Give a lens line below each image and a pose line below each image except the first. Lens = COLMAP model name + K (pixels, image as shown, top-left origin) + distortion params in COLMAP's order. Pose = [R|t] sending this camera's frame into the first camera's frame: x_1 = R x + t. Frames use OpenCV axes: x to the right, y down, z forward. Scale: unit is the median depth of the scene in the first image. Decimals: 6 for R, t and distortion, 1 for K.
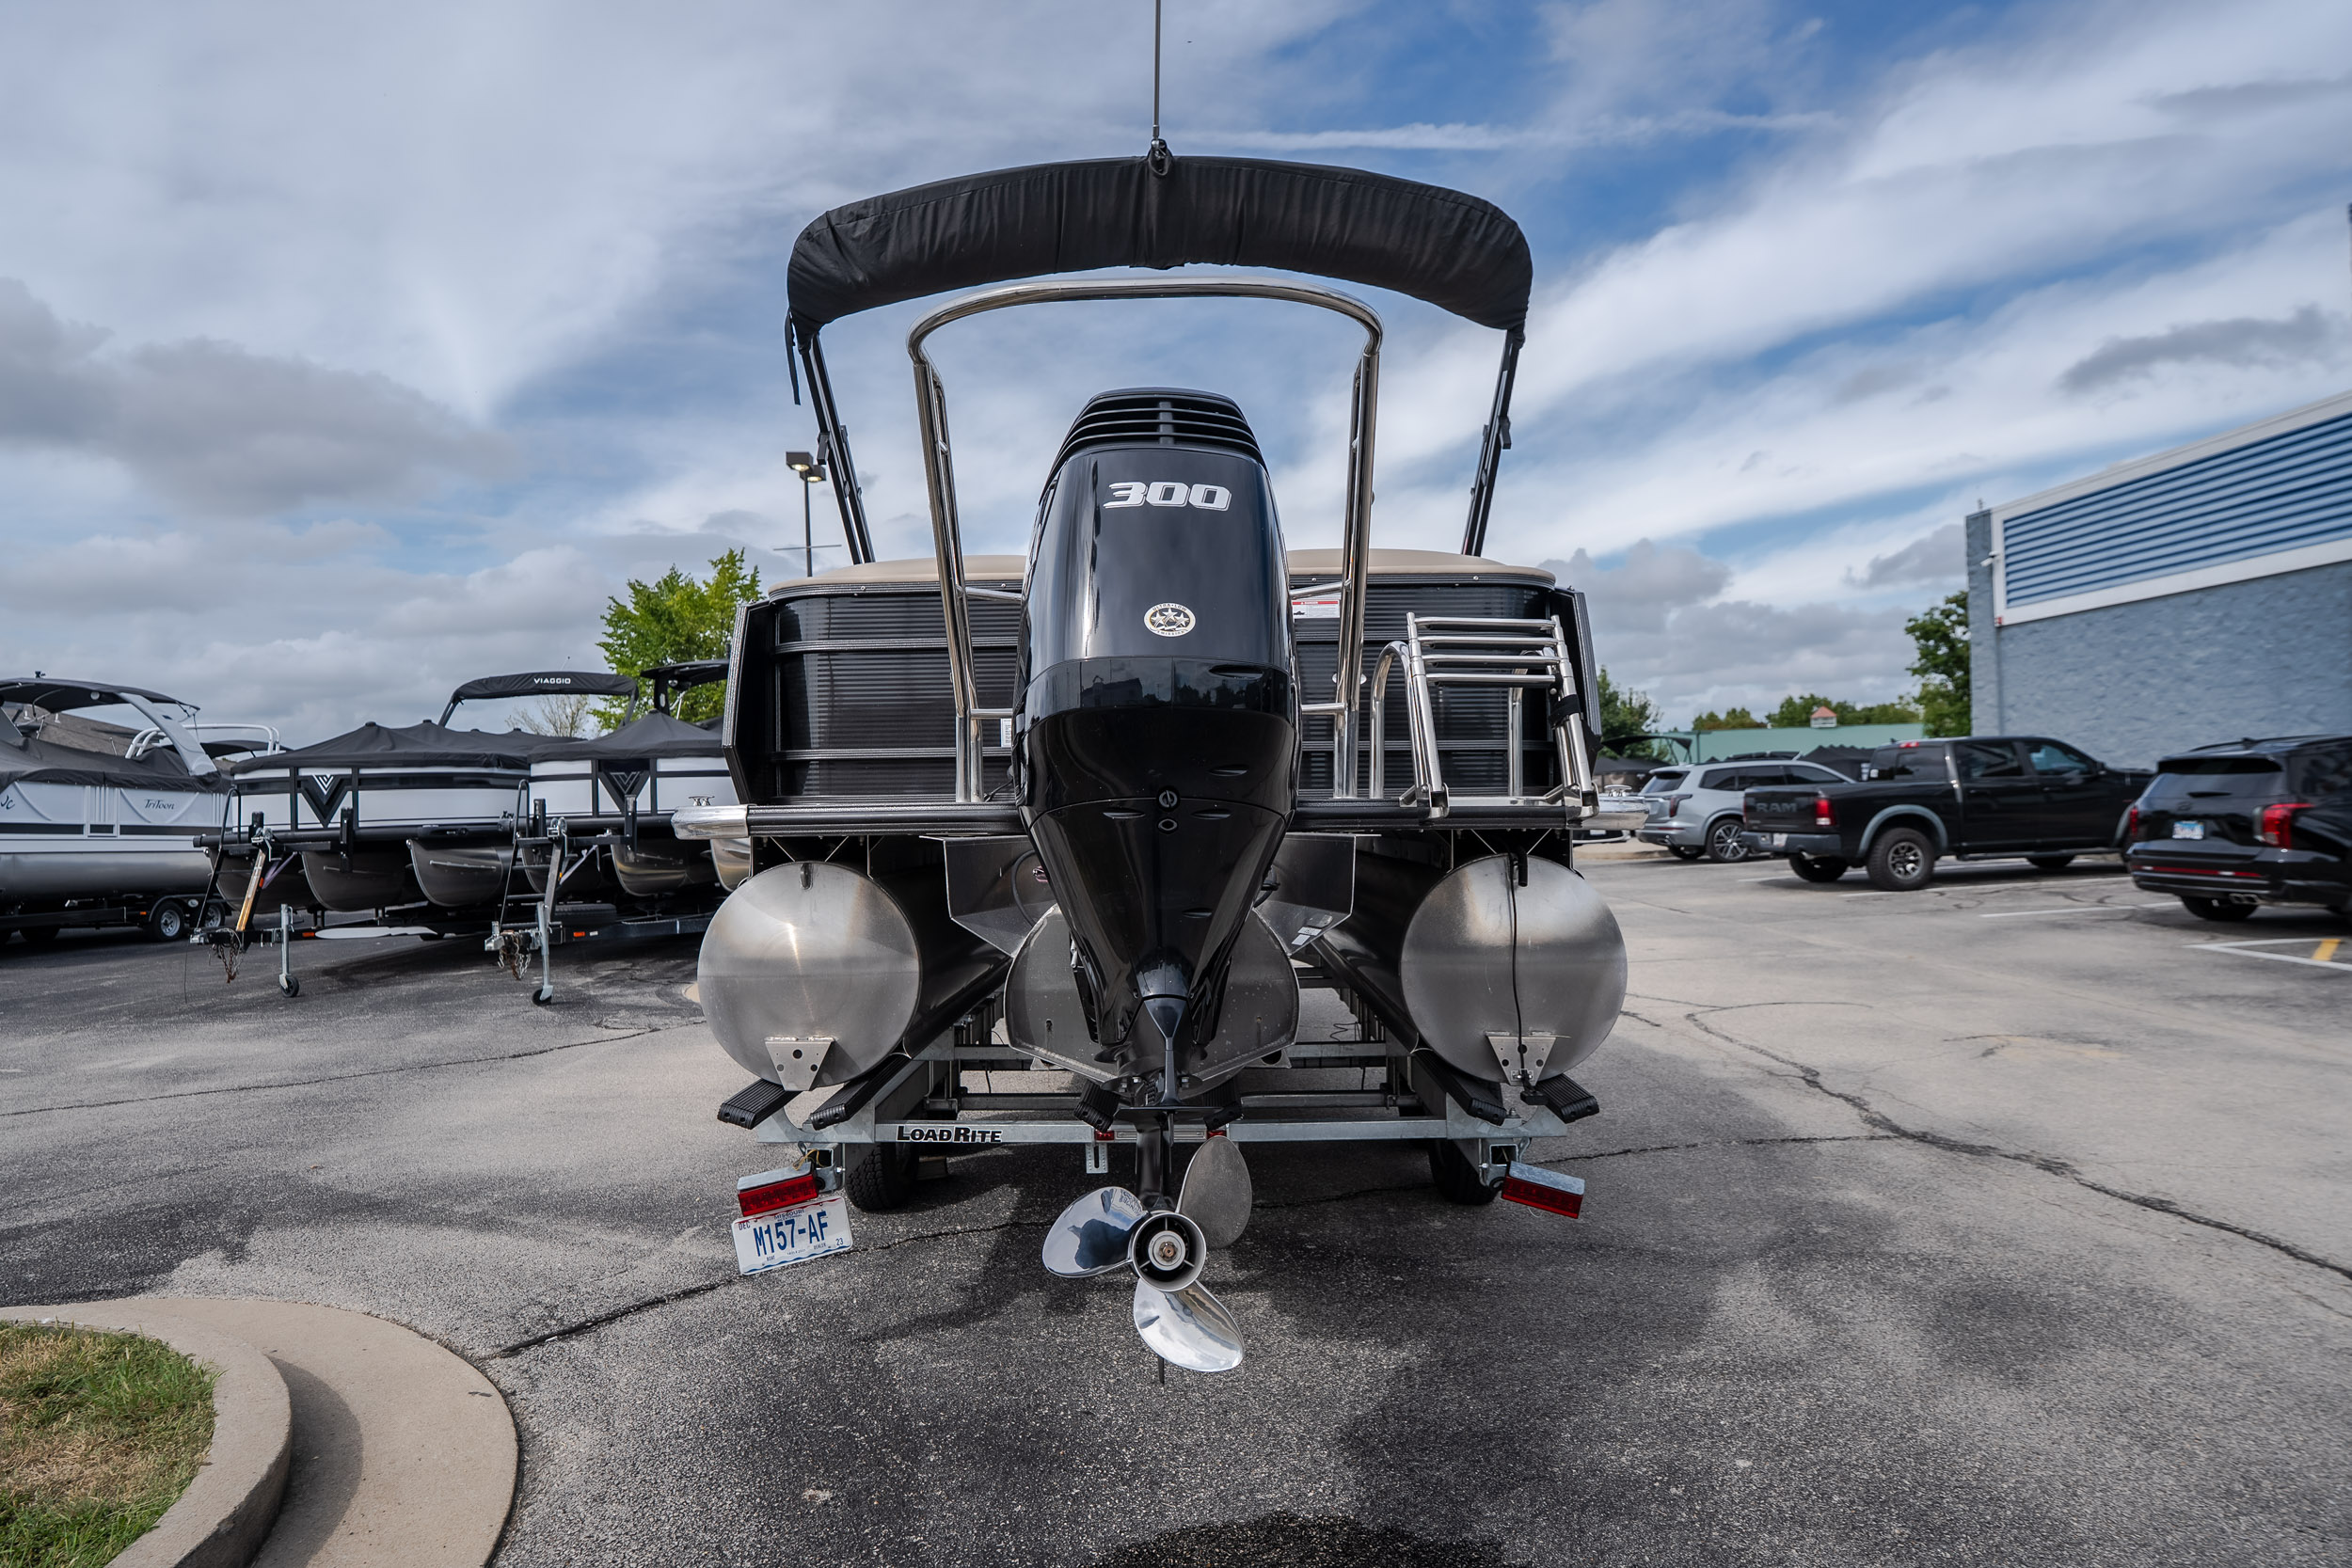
lens RADIAL K [[1341.1, 0, 1165.5], [0, 1341.1, 785.7], [0, 0, 1]] dist [0.003393, -0.002575]
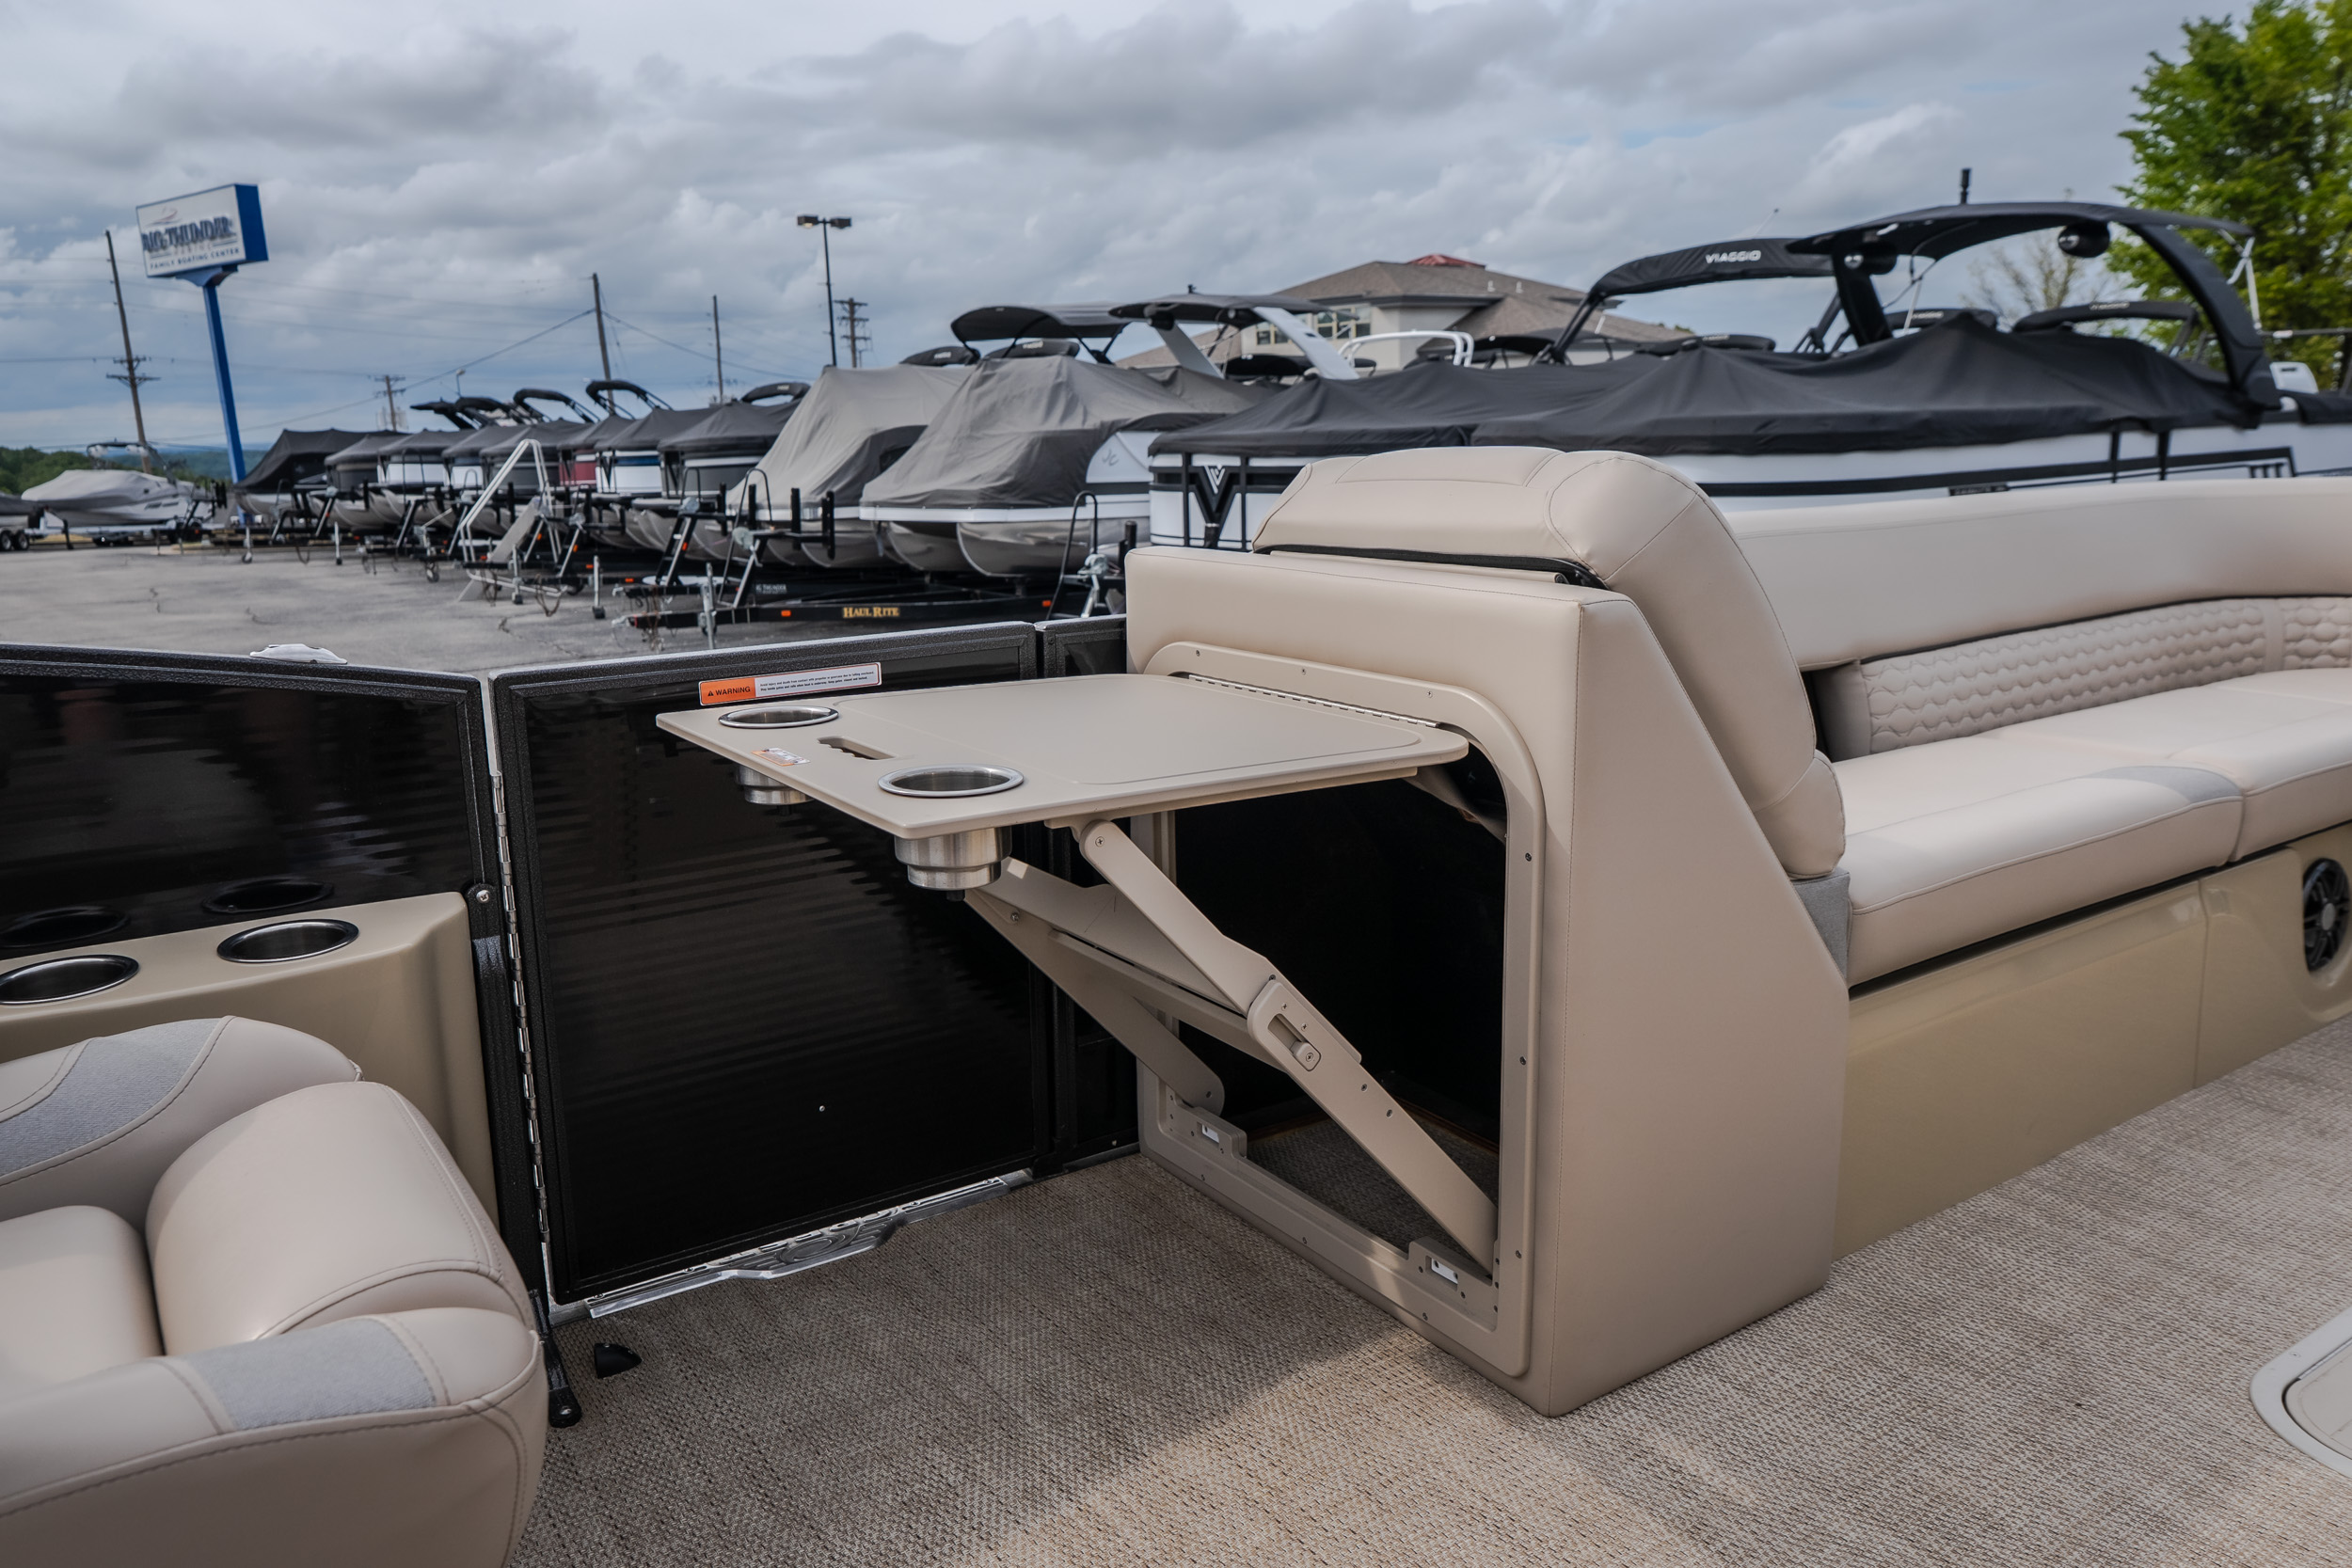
lens RADIAL K [[1655.8, 0, 1165.1], [0, 1655.8, 778.6], [0, 0, 1]] dist [0.003310, -0.004229]
pose [[0.572632, 0.192086, -0.796991, 0.021466], [0.024432, 0.967733, 0.250791, -0.038104], [0.819448, -0.163083, 0.549462, 0.303644]]
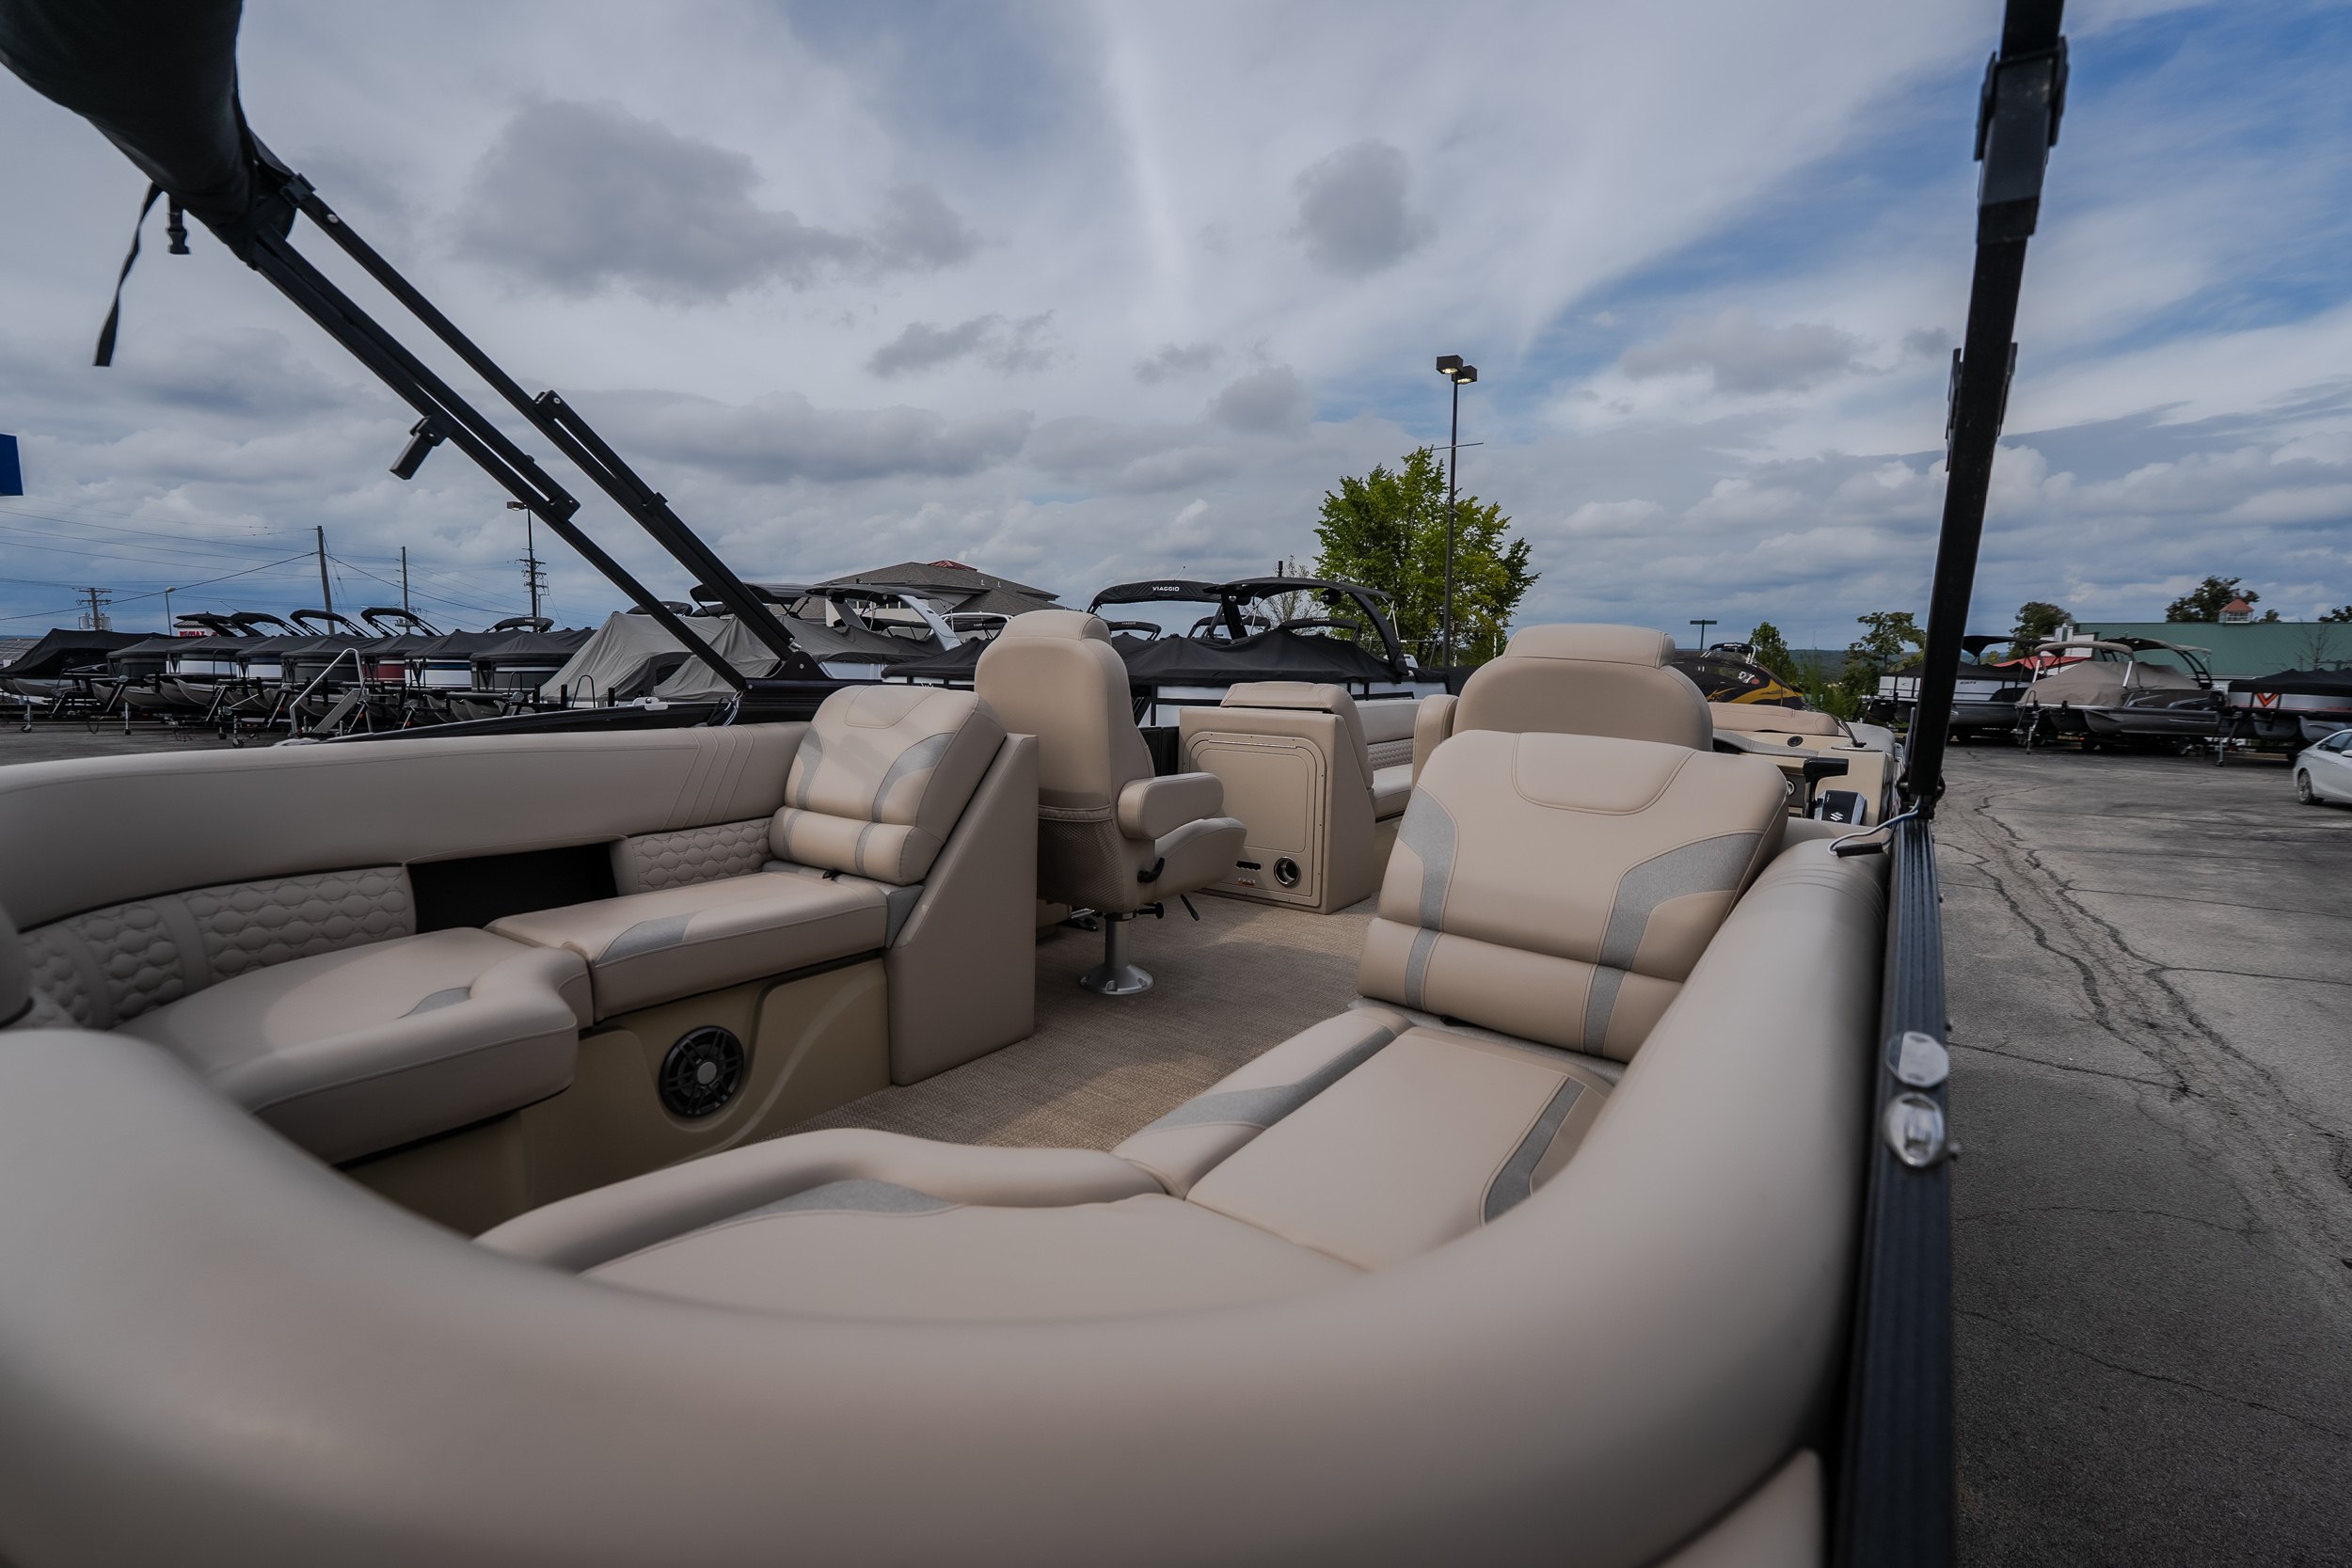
lens RADIAL K [[1062.6, 0, 1162.4], [0, 1062.6, 781.9], [0, 0, 1]] dist [-0.003421, 0.001092]
pose [[0.831088, 0.112801, -0.544581, 0.055246], [-0.034899, 0.987862, 0.151360, -0.043920], [0.555045, -0.106788, 0.824937, 0.182322]]
